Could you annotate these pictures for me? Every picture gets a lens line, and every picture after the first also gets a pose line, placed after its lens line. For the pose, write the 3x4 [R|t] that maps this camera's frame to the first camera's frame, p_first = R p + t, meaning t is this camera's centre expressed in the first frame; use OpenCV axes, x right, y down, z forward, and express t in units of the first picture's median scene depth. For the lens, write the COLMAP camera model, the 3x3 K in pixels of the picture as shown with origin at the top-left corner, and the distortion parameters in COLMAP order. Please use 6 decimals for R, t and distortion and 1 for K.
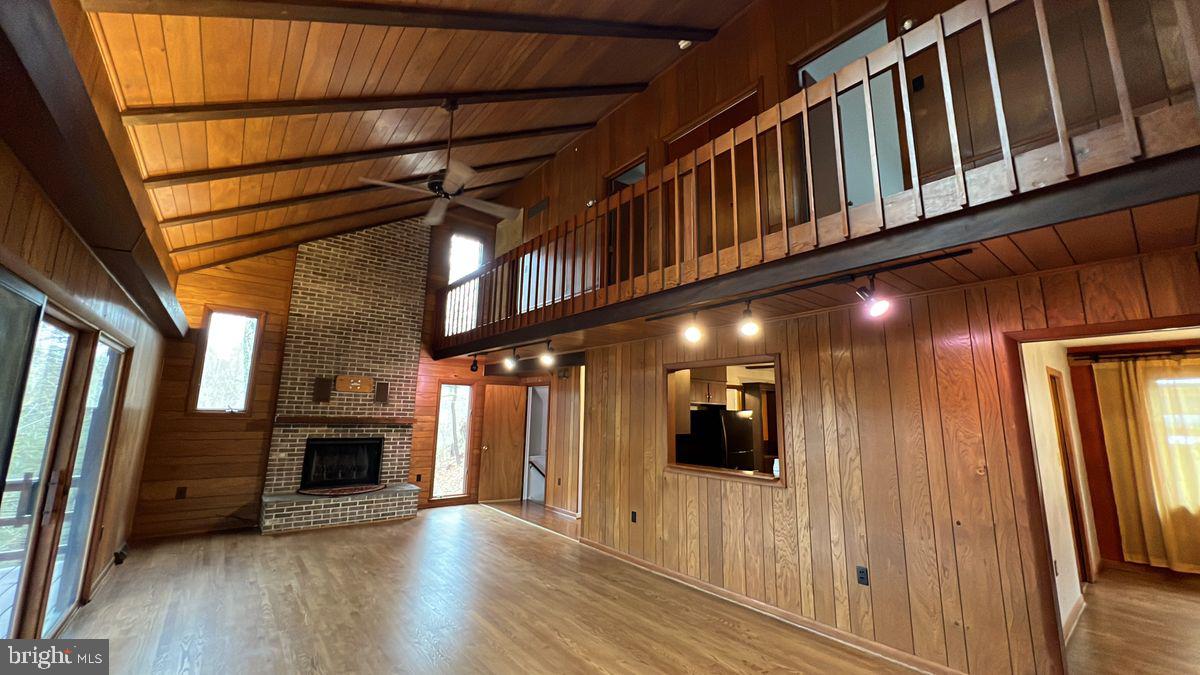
lens RADIAL K [[453.6, 0, 600.1], [0, 453.6, 341.9], [0, 0, 1]] dist [-0.000730, -0.000379]
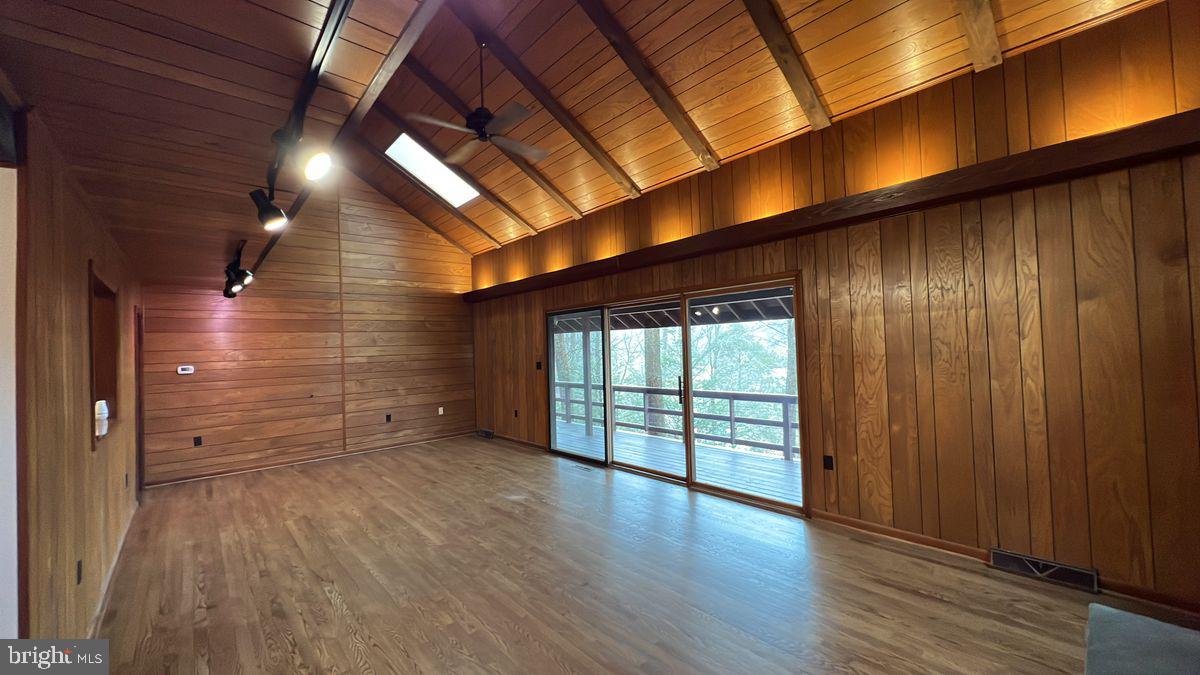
lens RADIAL K [[453.6, 0, 598.6], [0, 453.6, 337.4], [0, 0, 1]] dist [-0.000730, -0.000379]
pose [[-0.998494, 0.023209, -0.049704, -0.384907], [0.032433, 0.980525, -0.193699, 0.240798], [0.044240, -0.195020, -0.979801, 1.363111]]
